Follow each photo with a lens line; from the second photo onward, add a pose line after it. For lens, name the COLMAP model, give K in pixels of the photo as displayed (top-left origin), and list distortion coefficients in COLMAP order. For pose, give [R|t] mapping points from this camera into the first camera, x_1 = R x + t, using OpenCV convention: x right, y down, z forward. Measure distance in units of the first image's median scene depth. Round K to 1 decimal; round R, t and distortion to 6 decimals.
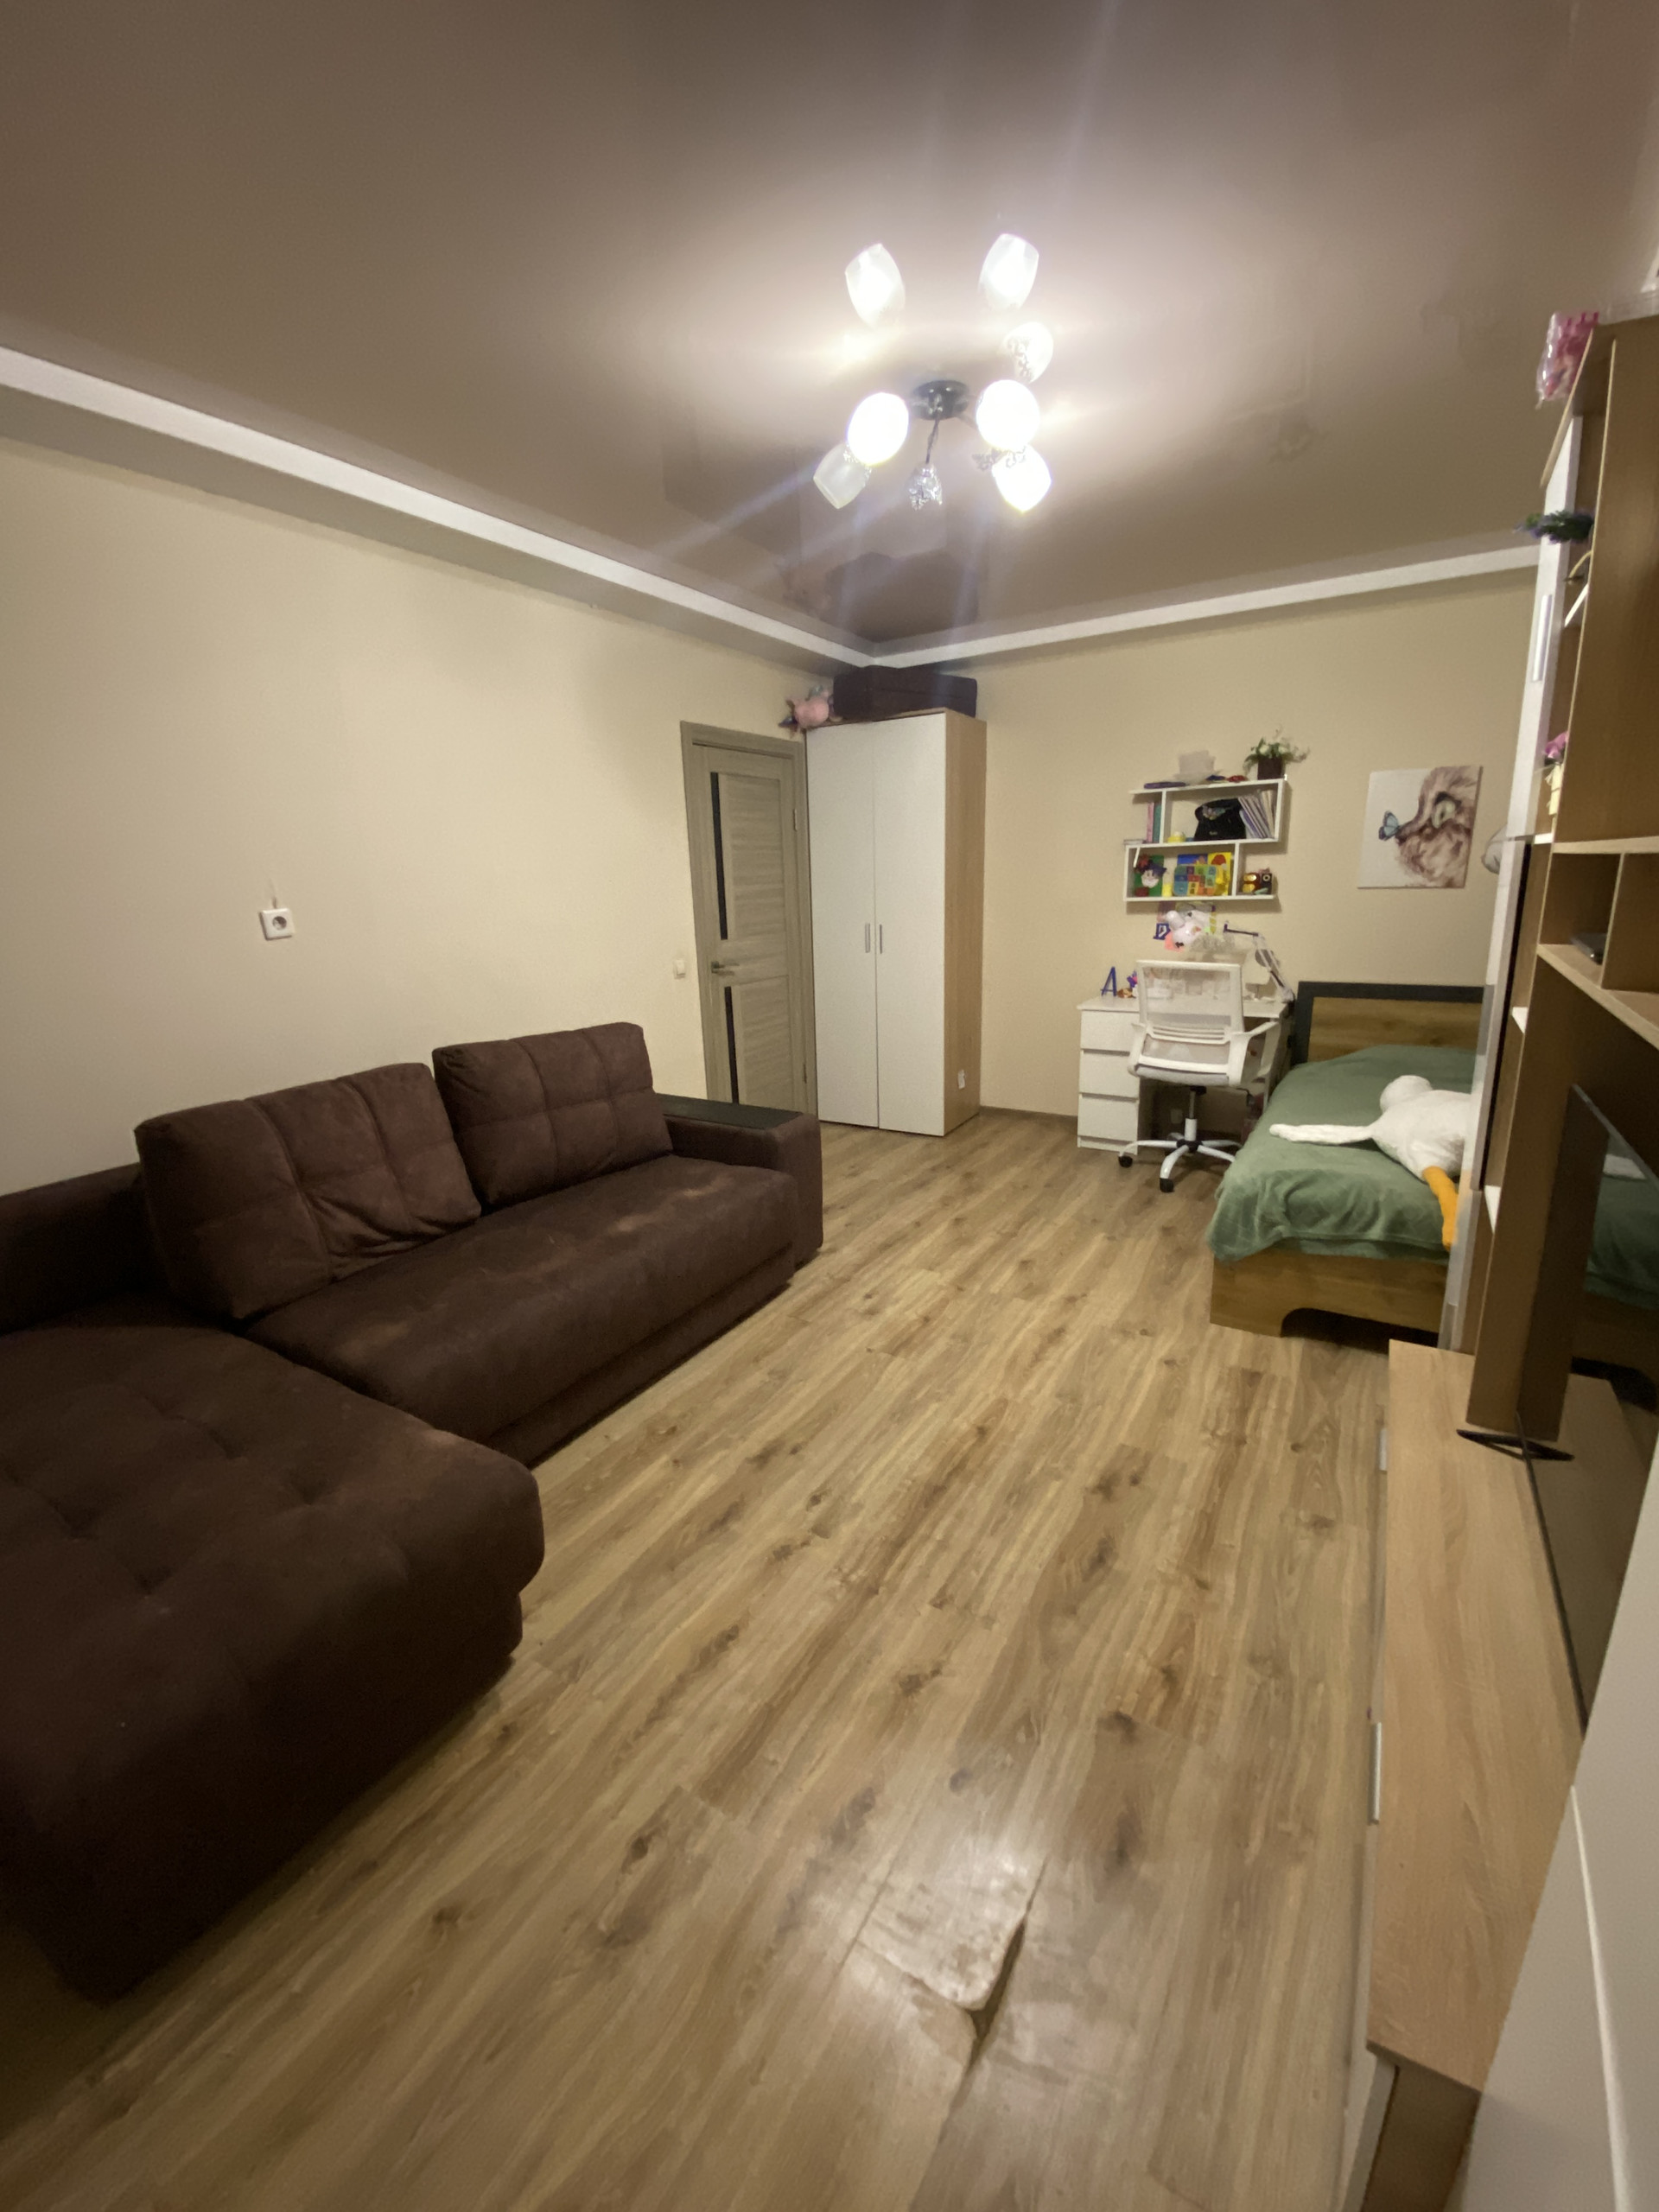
lens RADIAL K [[890.5, 0, 813.5], [0, 890.5, 1098.5], [0, 0, 1]] dist [0.012901, -0.018030]
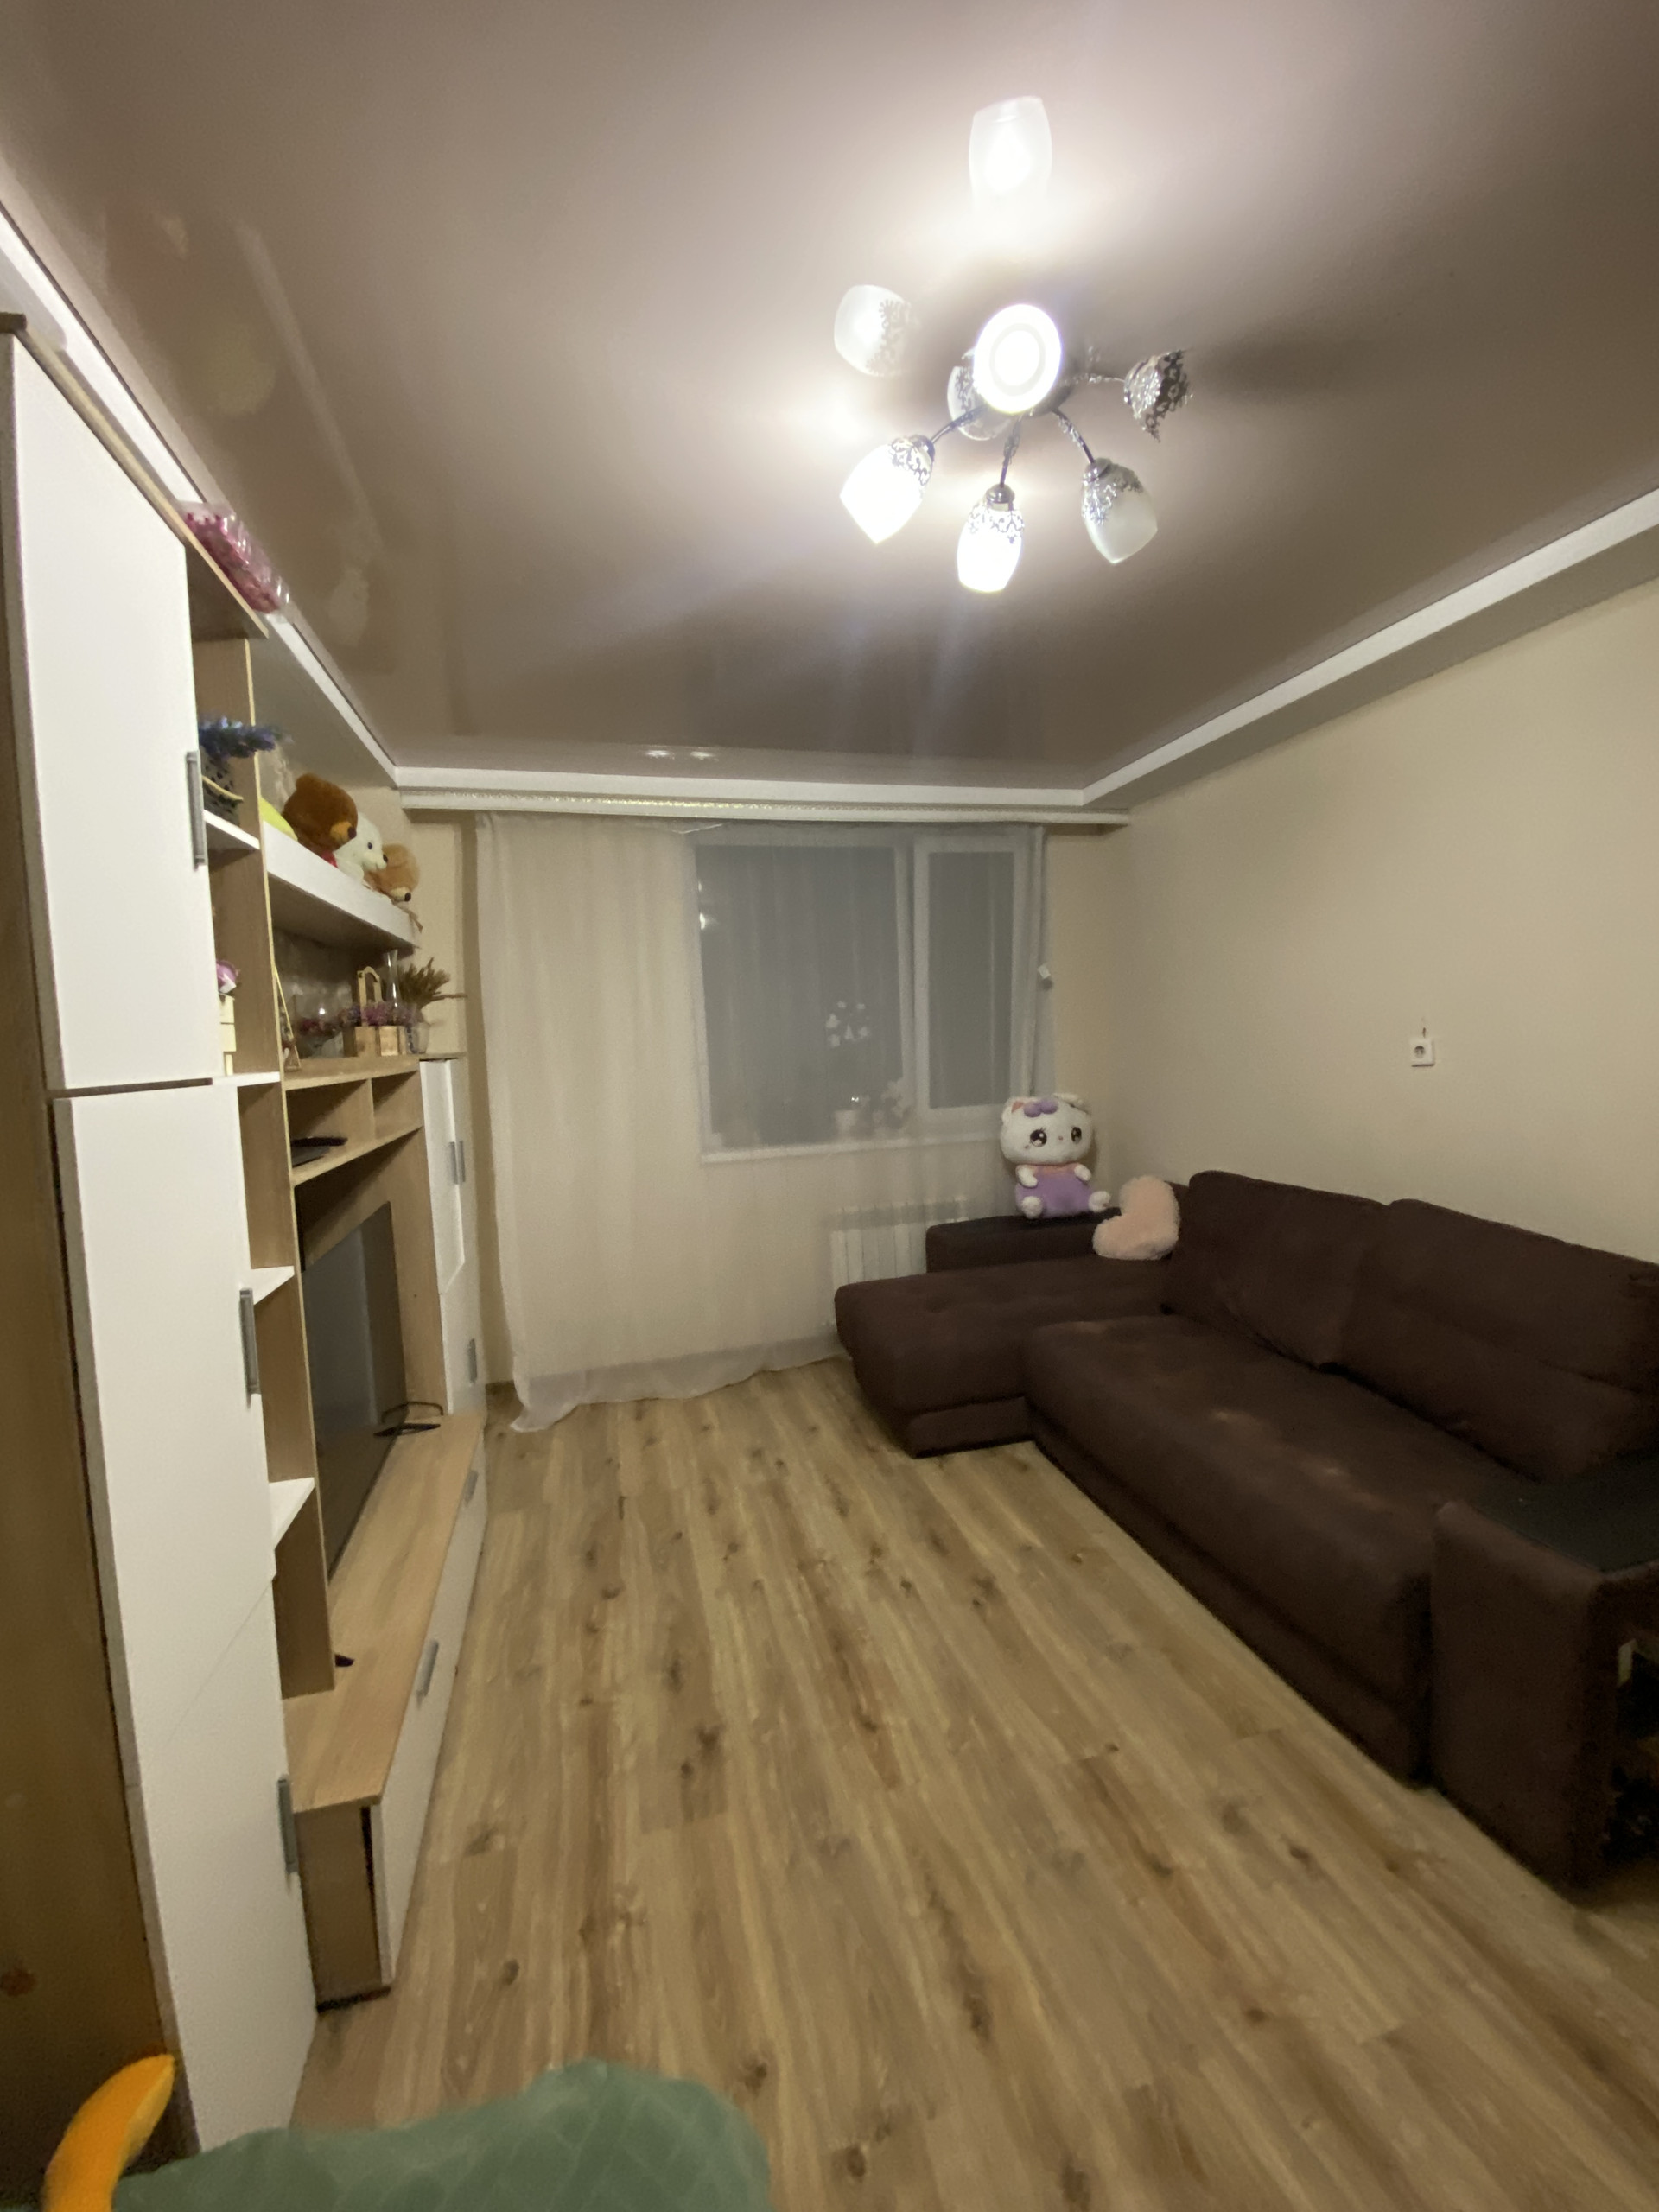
lens RADIAL K [[890.5, 0, 839.8], [0, 890.5, 1092.5], [0, 0, 1]] dist [0.012901, -0.018030]
pose [[-0.668043, 0.112845, -0.735517, 0.648986], [-0.117269, 0.960118, 0.253815, -0.338354], [0.734824, 0.255813, -0.628166, 1.176787]]
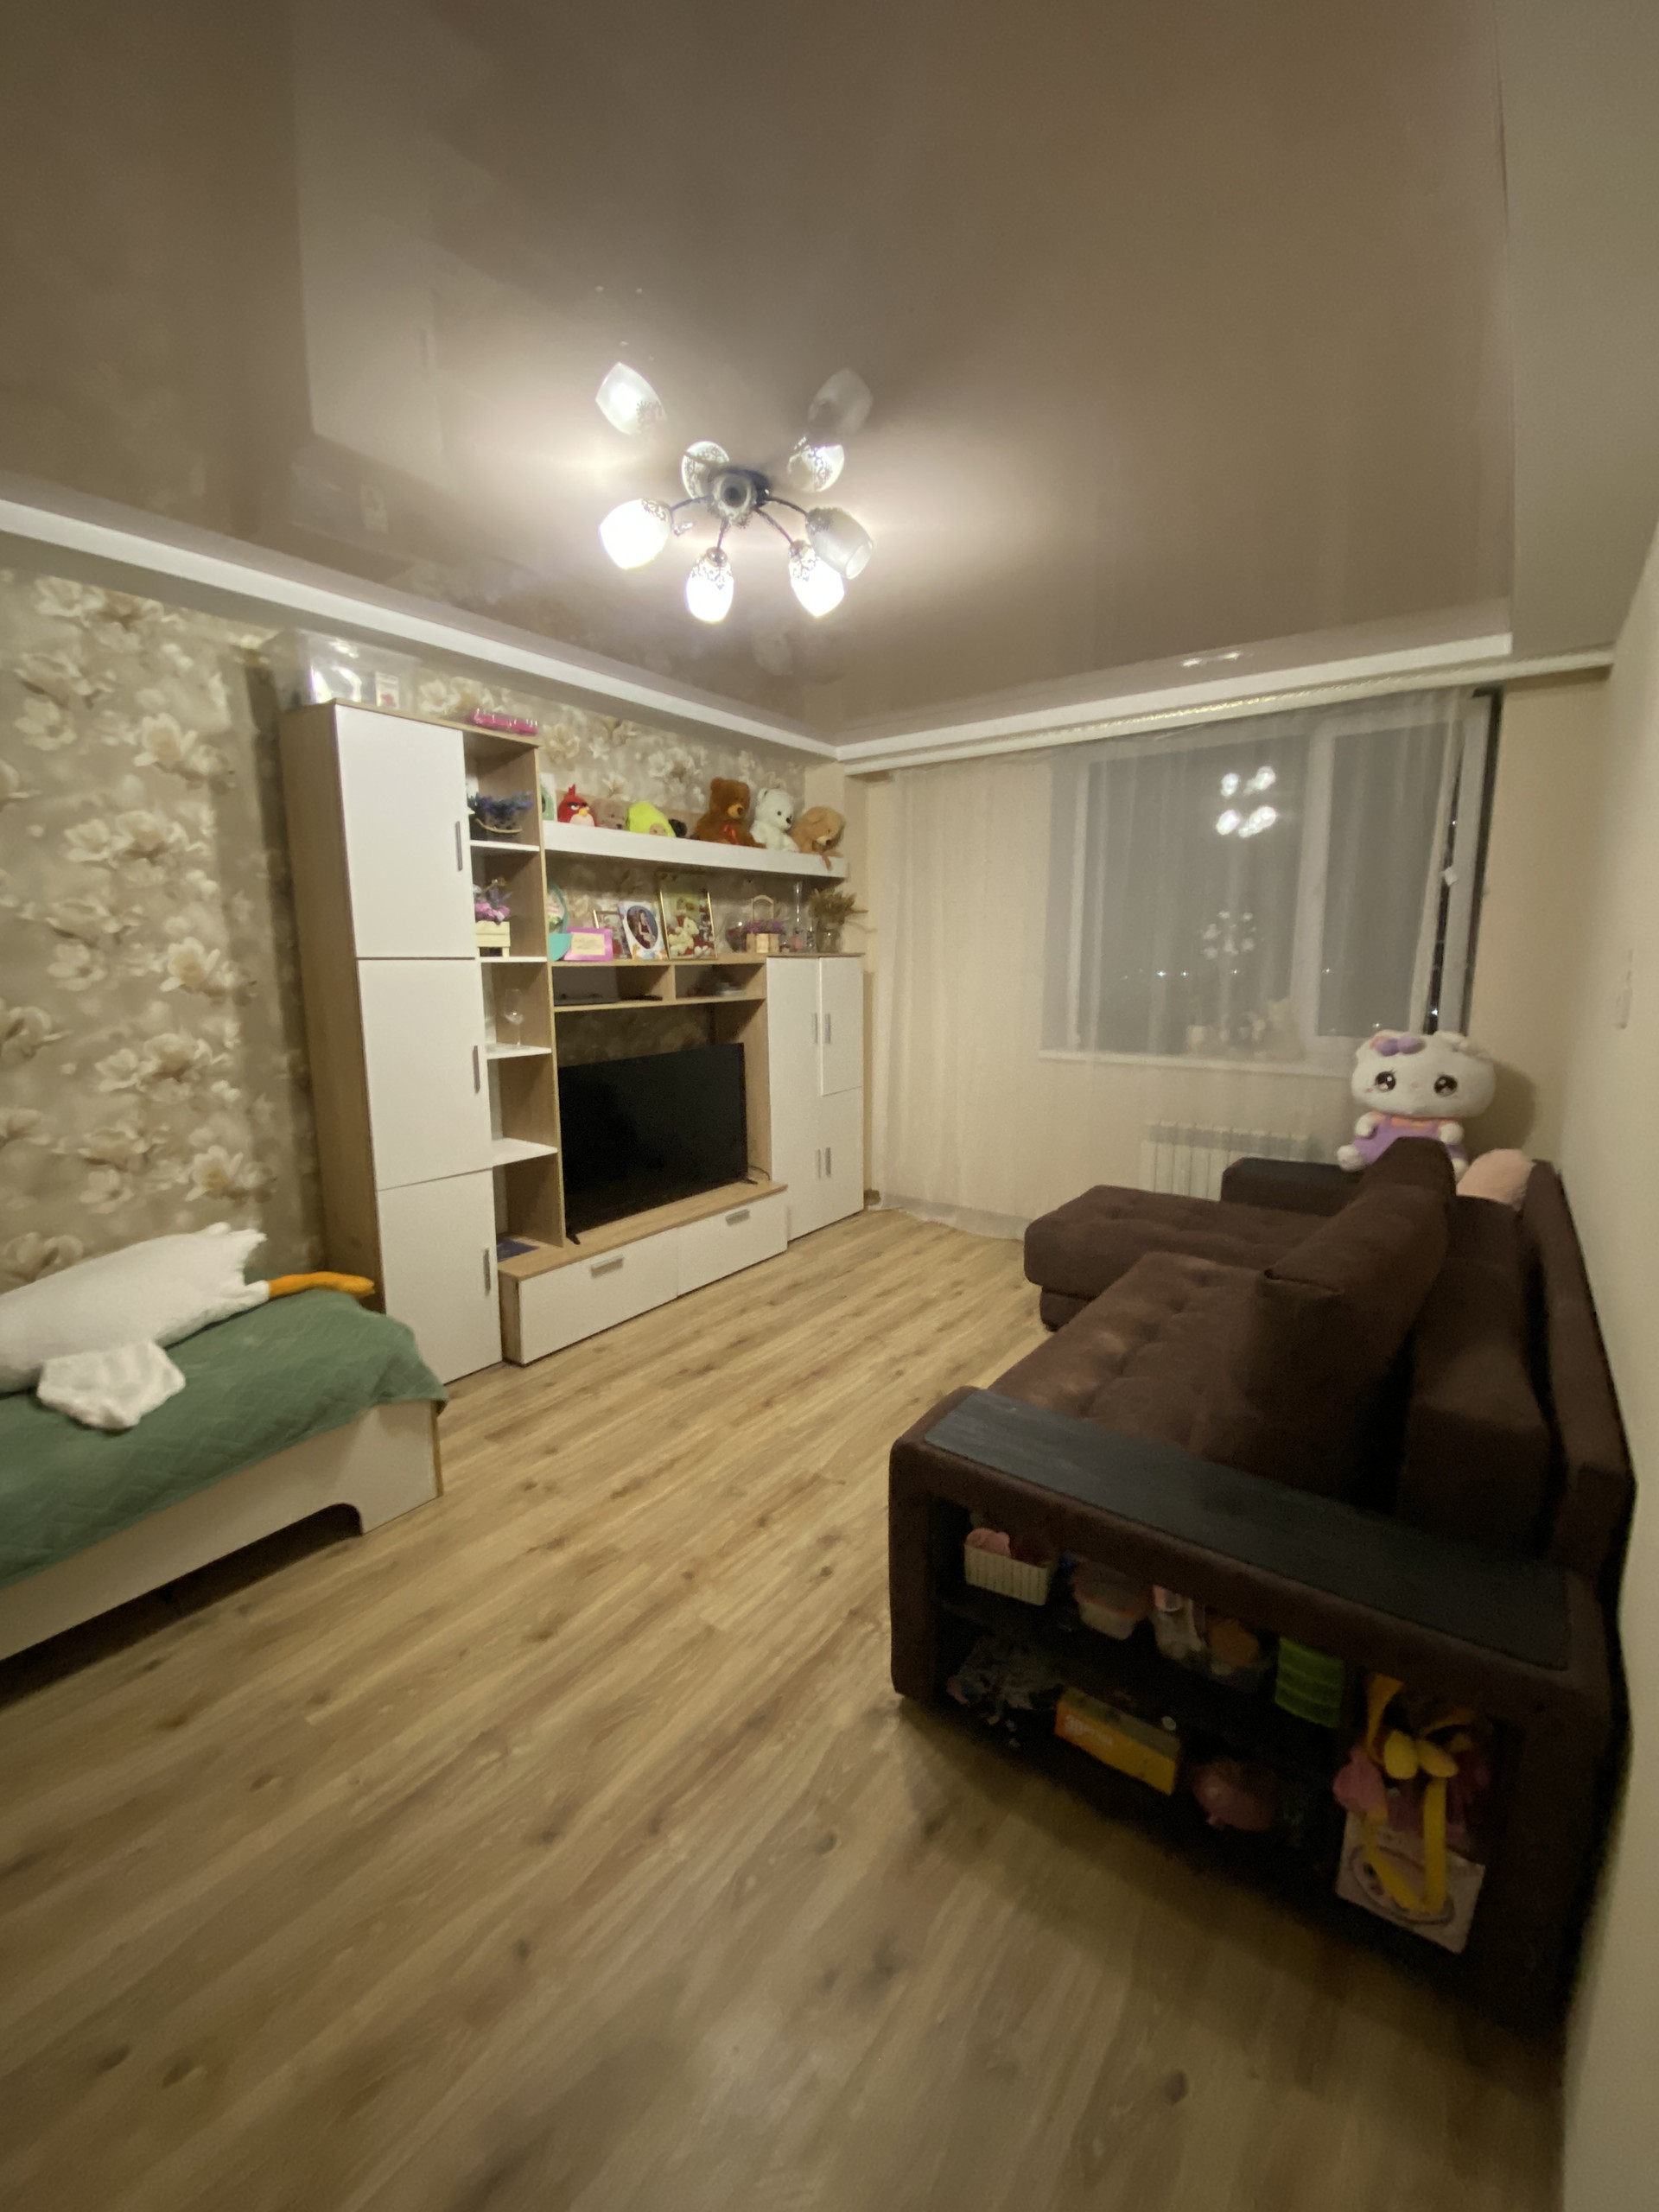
lens RADIAL K [[890.5, 0, 844.1], [0, 890.5, 1103.6], [0, 0, 1]] dist [0.012901, -0.018030]
pose [[-0.997833, 0.031487, 0.057769, -0.004786], [0.052108, 0.914272, 0.401736, -0.449167], [-0.040167, 0.403876, -0.913932, 1.728033]]
